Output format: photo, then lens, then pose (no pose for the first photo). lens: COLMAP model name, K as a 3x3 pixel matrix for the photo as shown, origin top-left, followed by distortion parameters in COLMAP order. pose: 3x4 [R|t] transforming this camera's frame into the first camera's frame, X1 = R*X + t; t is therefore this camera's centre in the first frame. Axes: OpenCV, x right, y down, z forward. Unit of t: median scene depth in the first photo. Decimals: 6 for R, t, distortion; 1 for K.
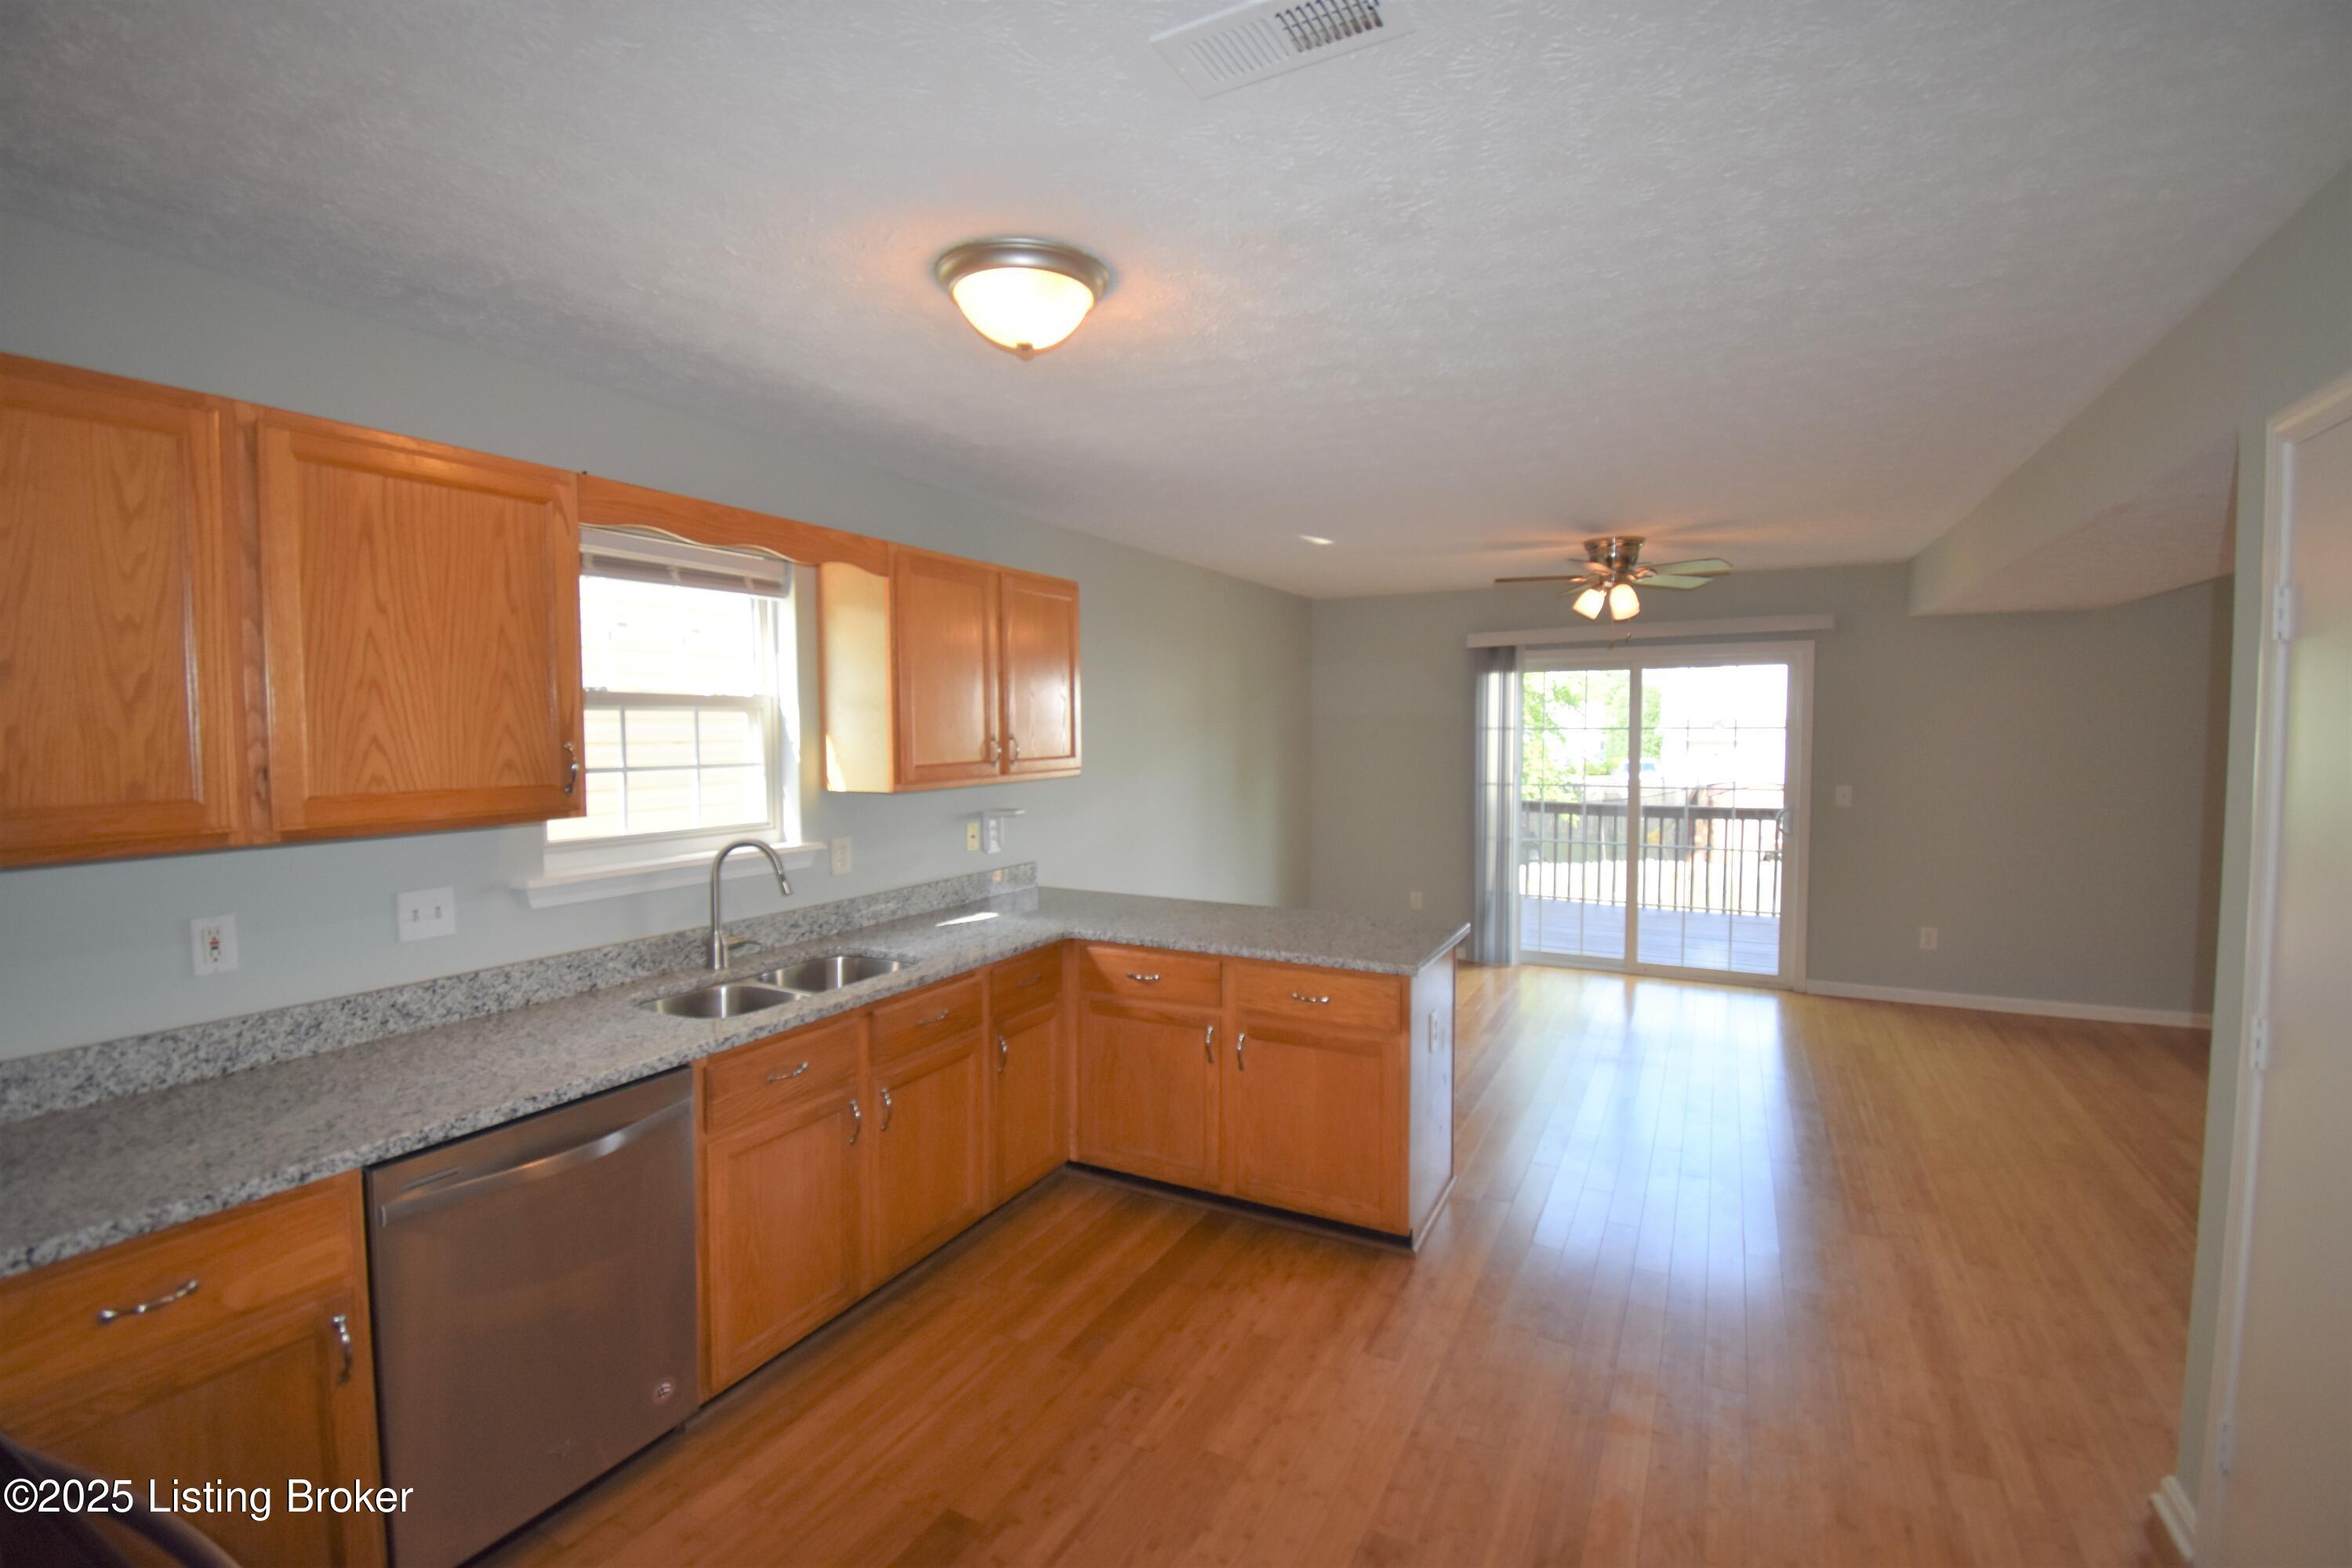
lens RADIAL K [[1039.8, 0, 1188.0], [0, 1039.8, 778.1], [0, 0, 1]] dist [0.012825, -0.020083]
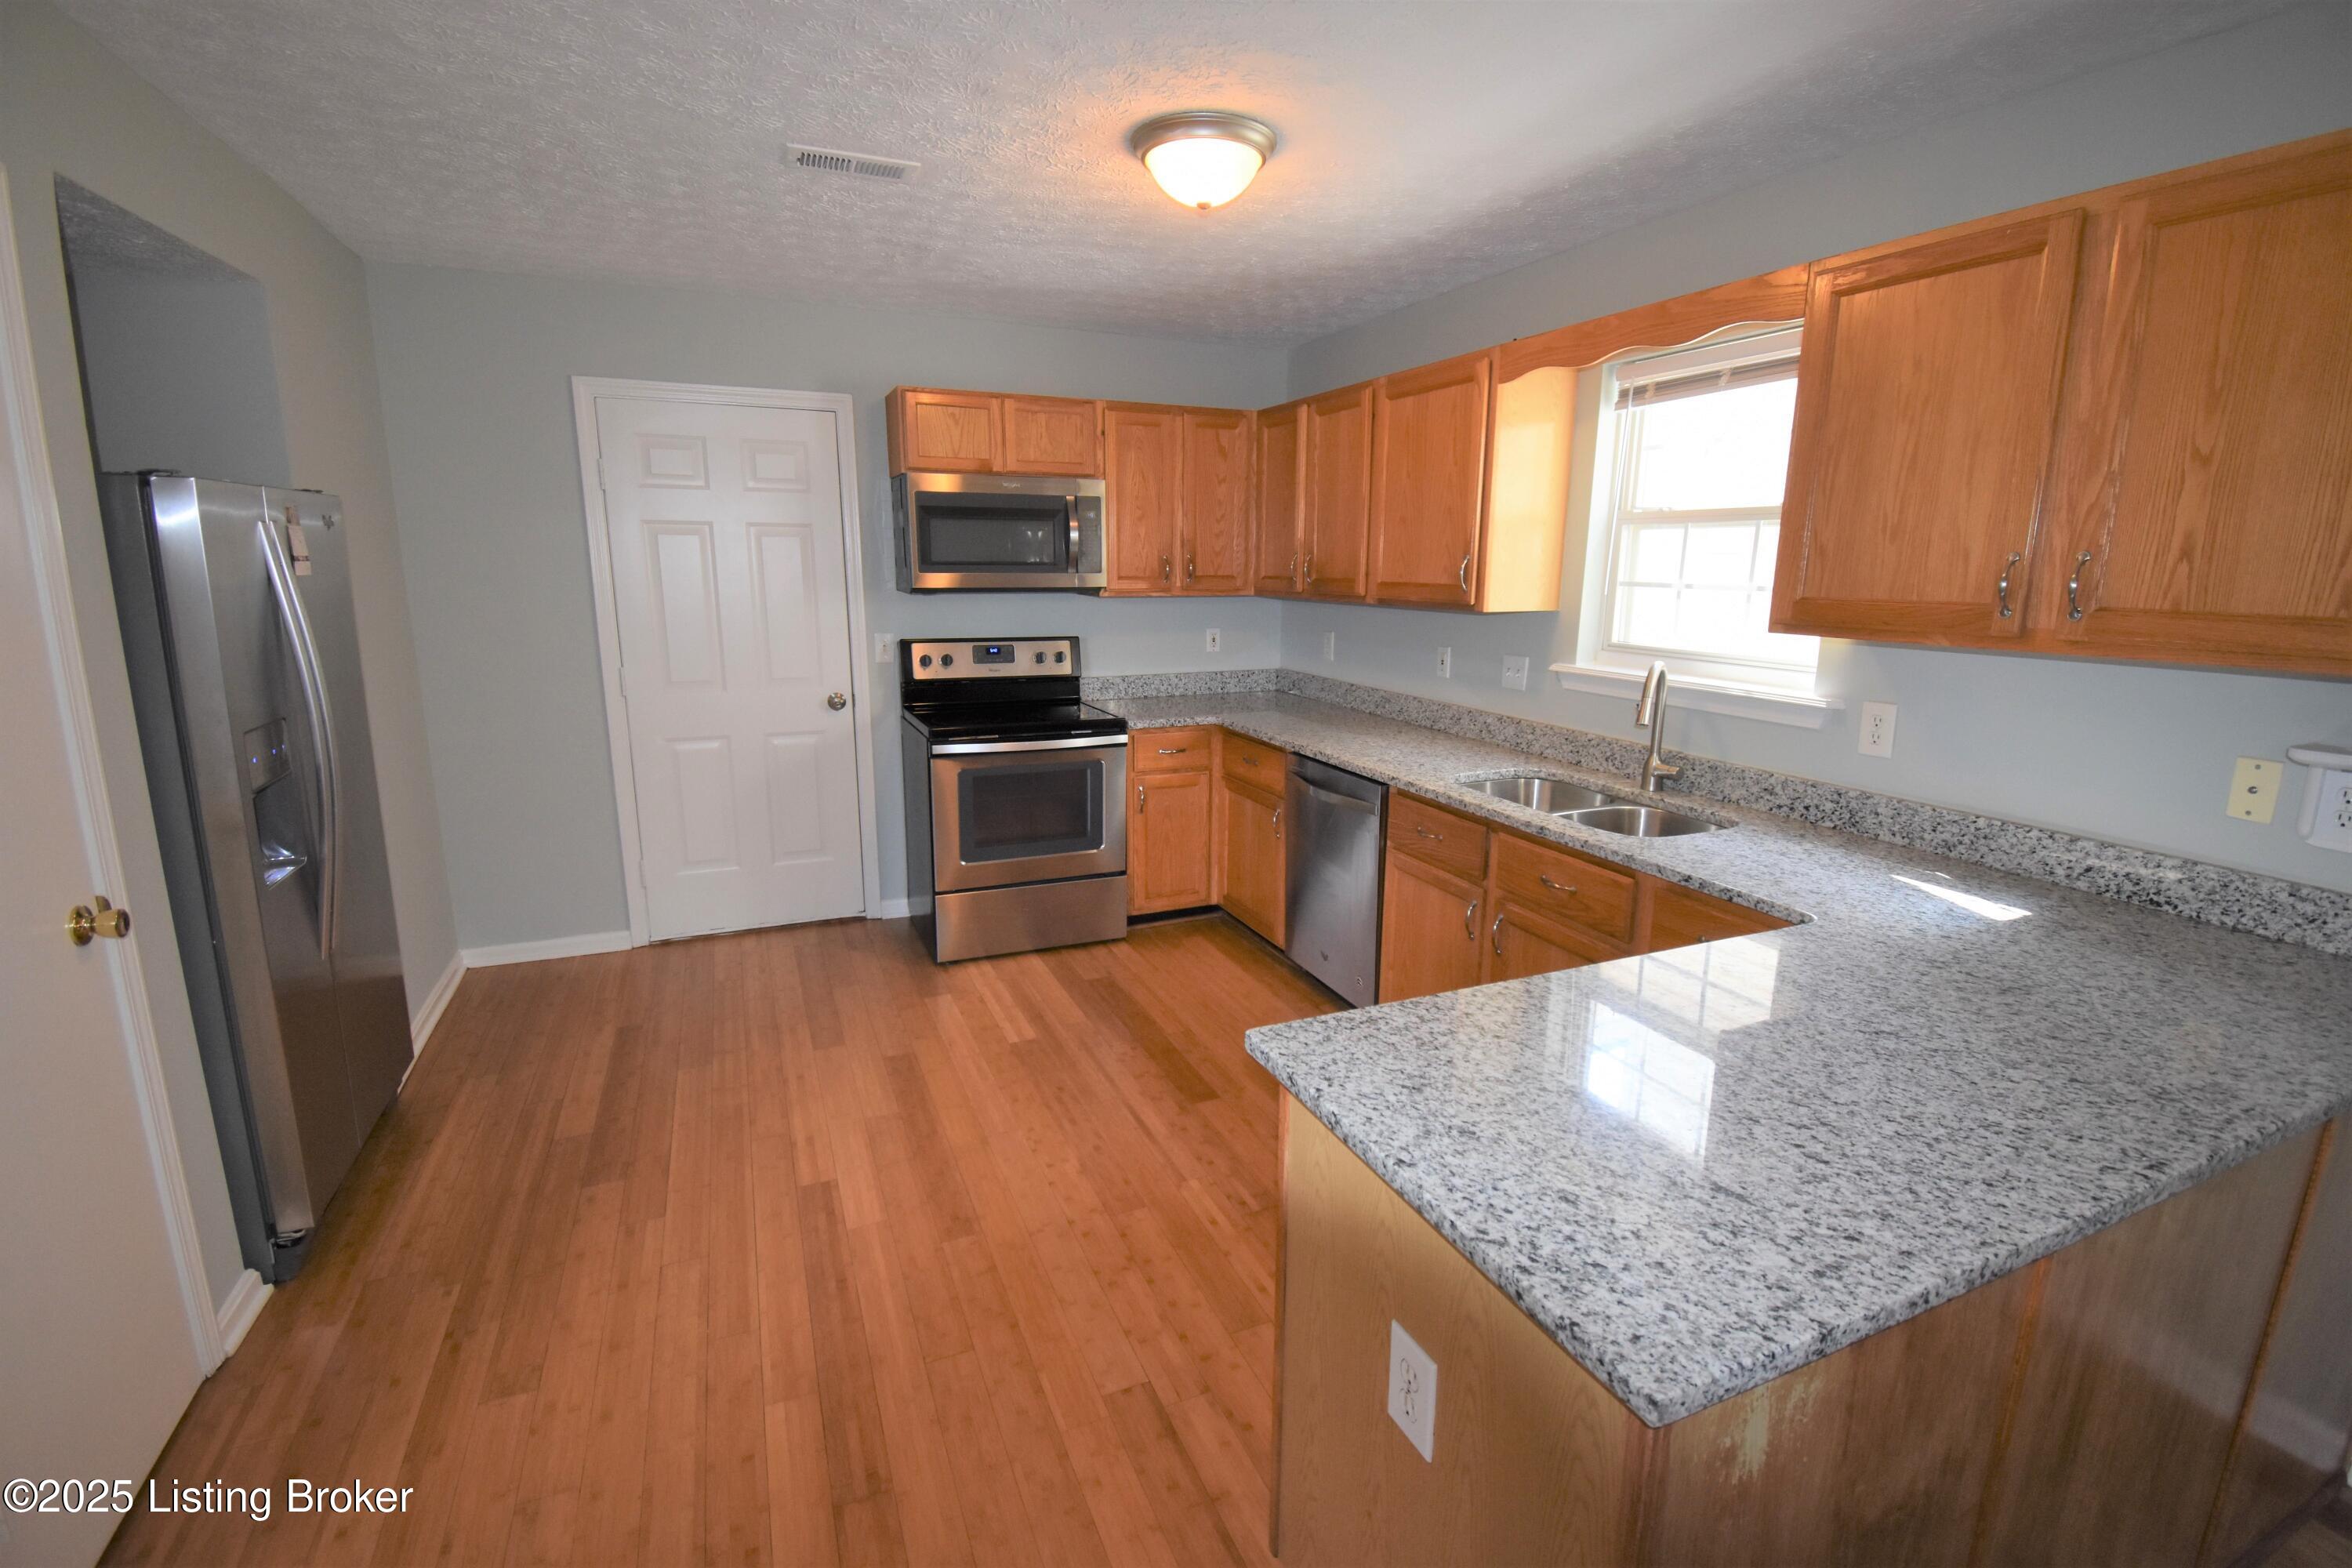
lens RADIAL K [[1039.8, 0, 1183.7], [0, 1039.8, 783.0], [0, 0, 1]] dist [0.012825, -0.020083]
pose [[-0.634395, 0.155339, -0.757240, 0.685303], [-0.050996, 0.969057, 0.241513, -0.050289], [0.771325, 0.191831, -0.606843, 1.463536]]
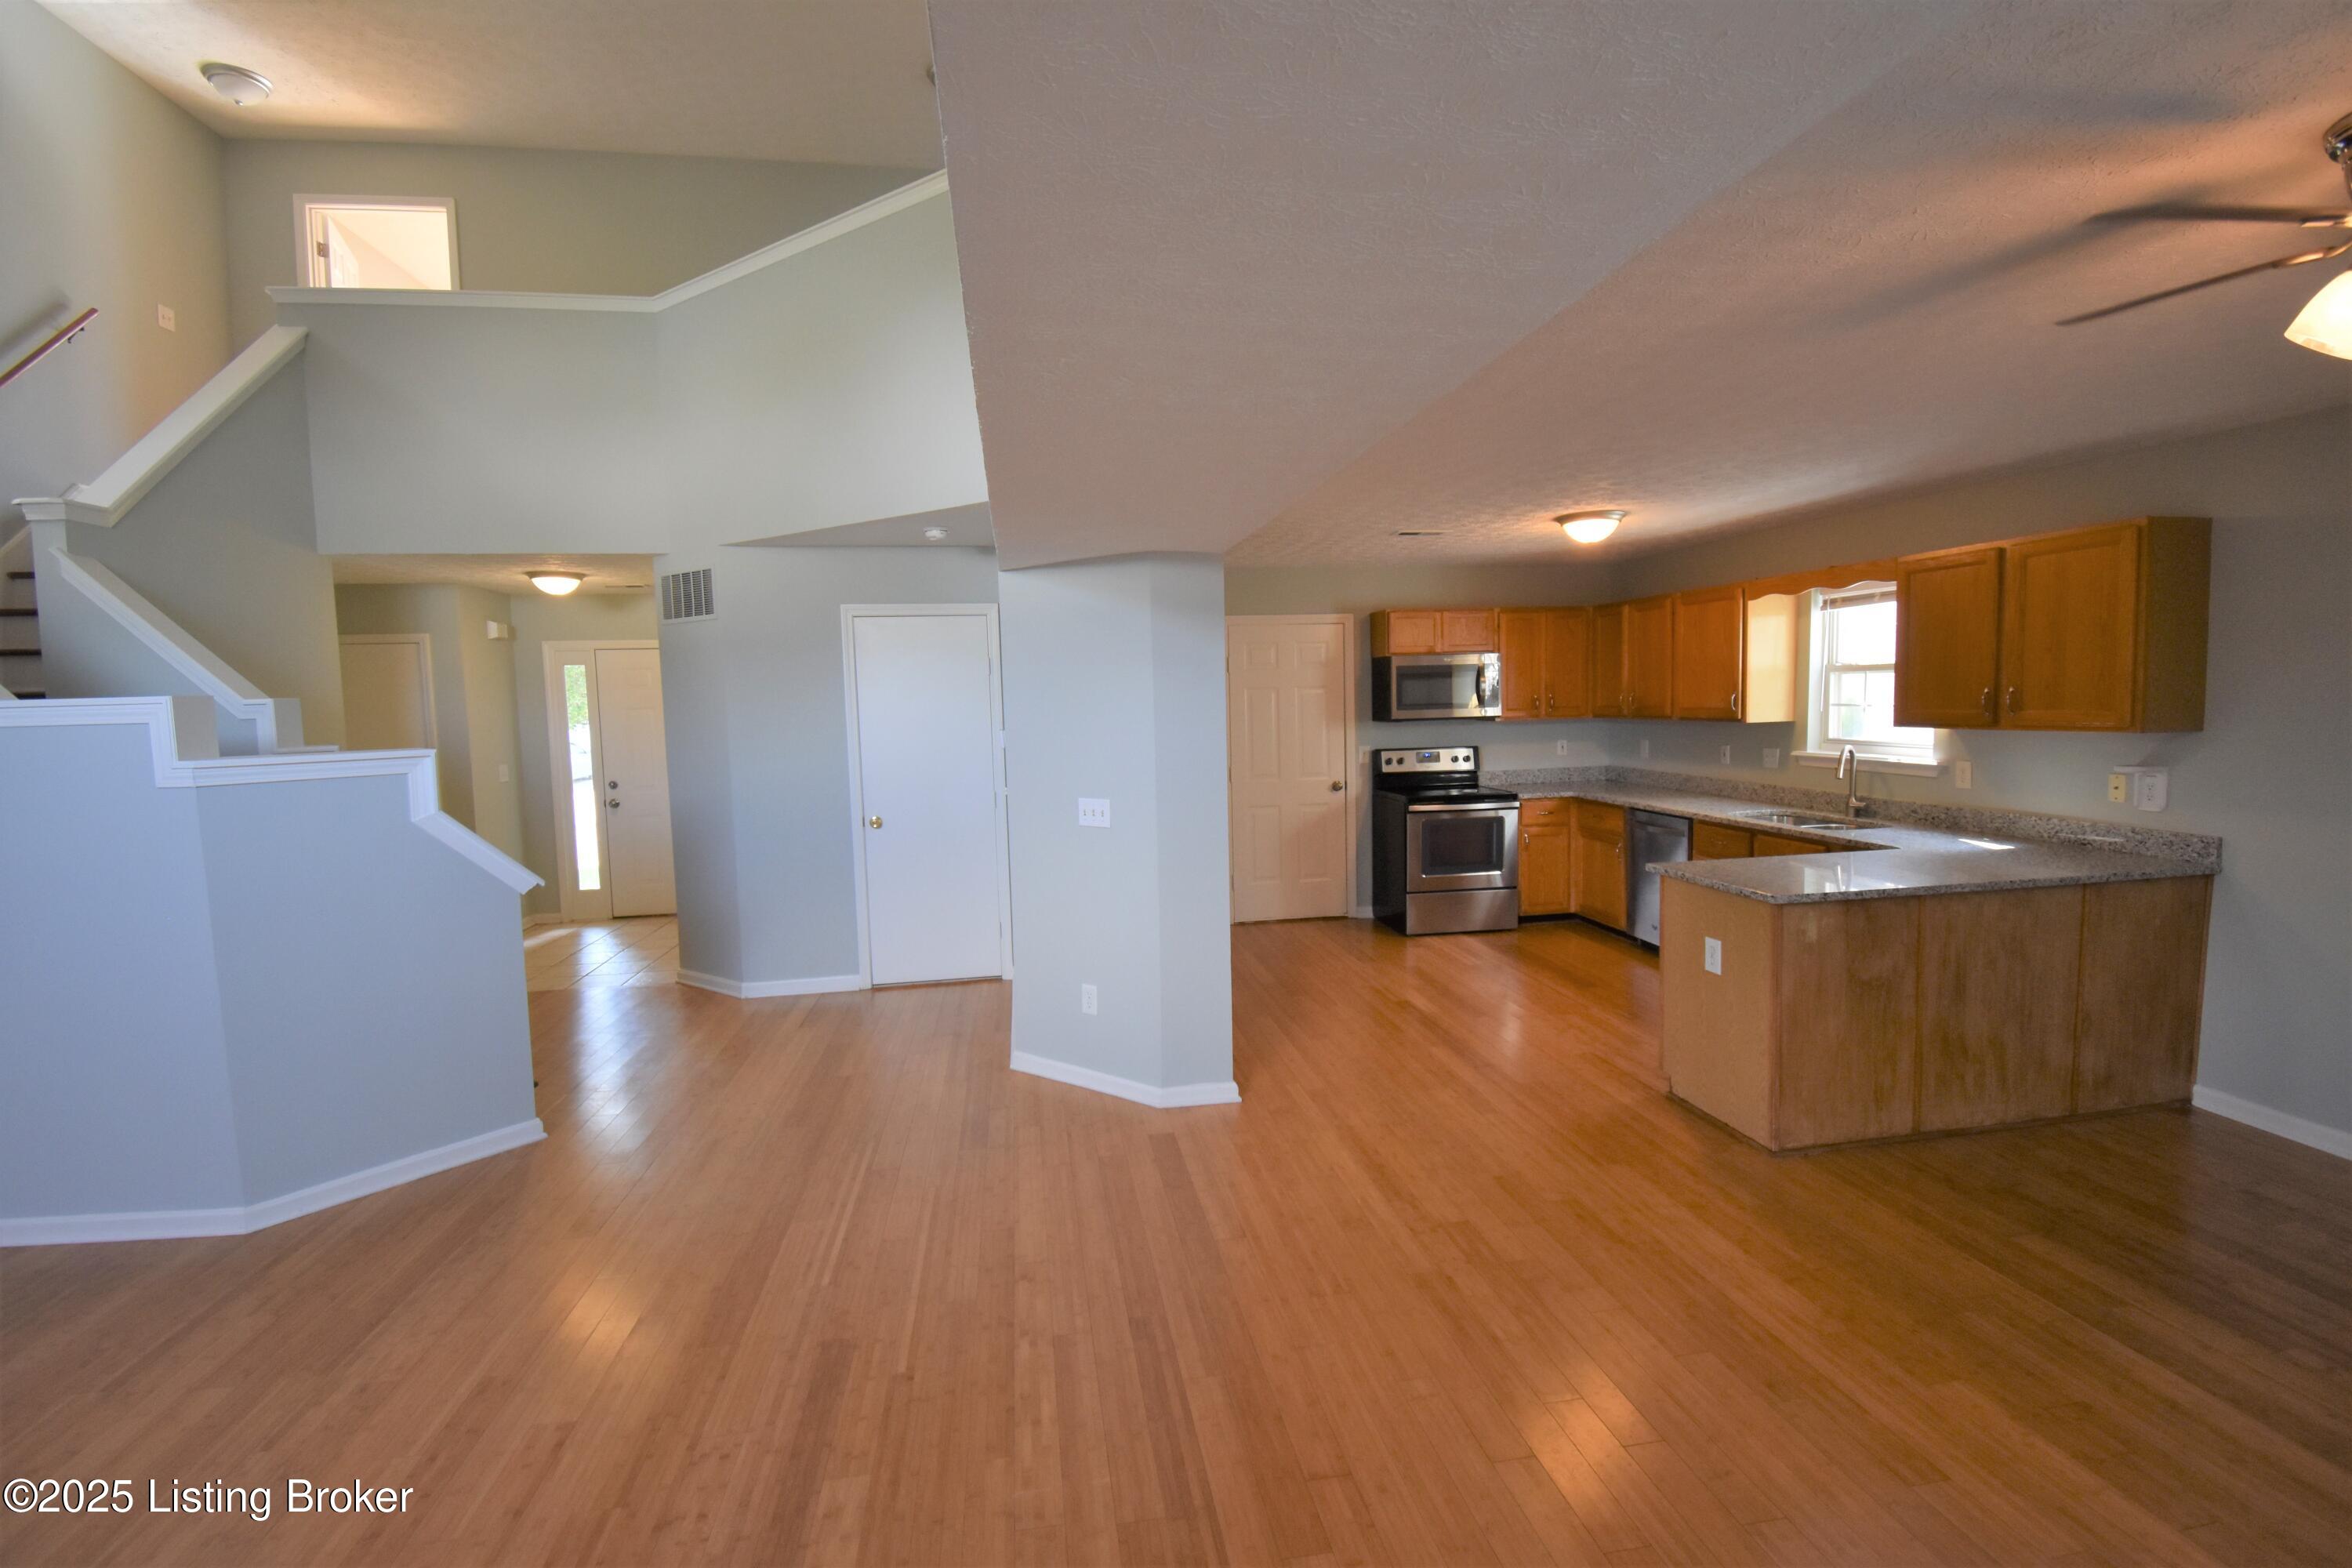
lens RADIAL K [[1039.8, 0, 1185.6], [0, 1039.8, 785.2], [0, 0, 1]] dist [0.012825, -0.020083]
pose [[-0.802260, 0.069806, -0.592879, 1.789619], [-0.008227, 0.991753, 0.127902, -0.109133], [0.596918, 0.107488, -0.795069, 2.022911]]
